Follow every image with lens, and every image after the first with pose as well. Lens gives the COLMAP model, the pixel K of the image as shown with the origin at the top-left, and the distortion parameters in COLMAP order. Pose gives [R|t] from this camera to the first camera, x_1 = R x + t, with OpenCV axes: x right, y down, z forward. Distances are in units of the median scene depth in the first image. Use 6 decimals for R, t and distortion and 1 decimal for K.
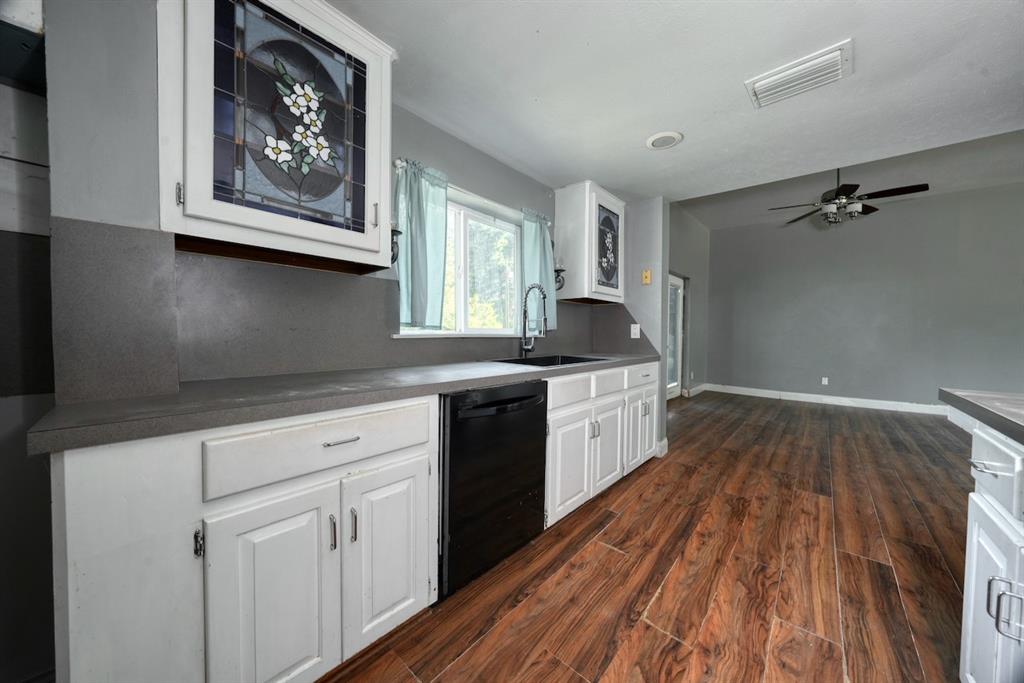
lens RADIAL K [[347.8, 0, 516.9], [0, 347.8, 339.5], [0, 0, 1]] dist [-0.005631, 0.000963]
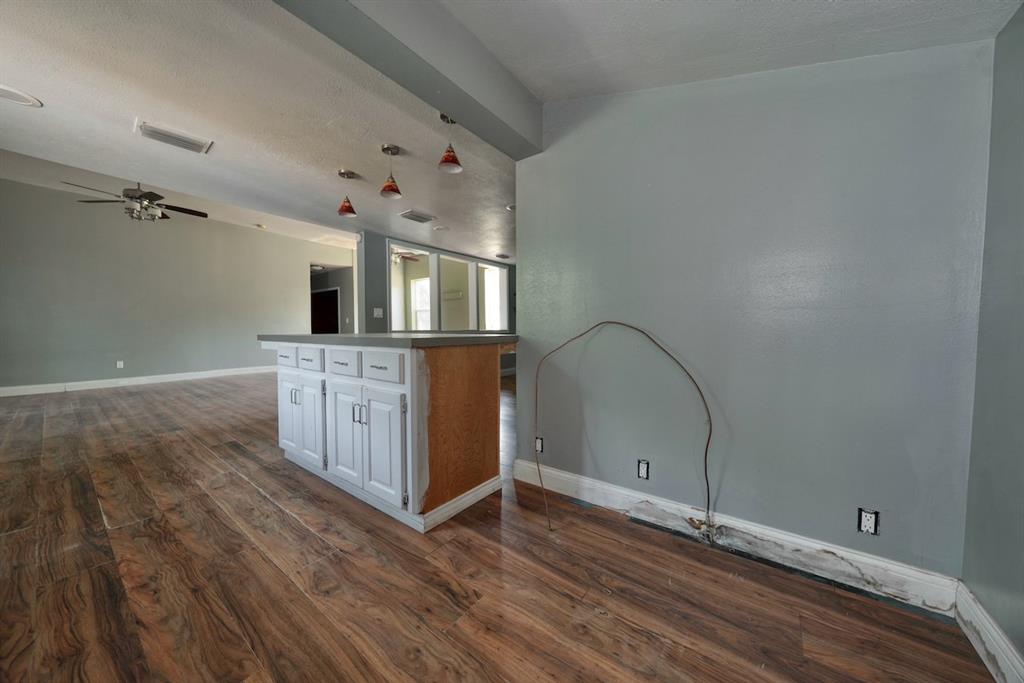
lens RADIAL K [[347.8, 0, 510.3], [0, 347.8, 335.8], [0, 0, 1]] dist [-0.005631, 0.000963]
pose [[-0.080638, -0.028549, 0.996335, -0.755452], [0.018281, 0.999379, 0.030116, 0.076110], [-0.996576, 0.020642, -0.080066, -0.274011]]
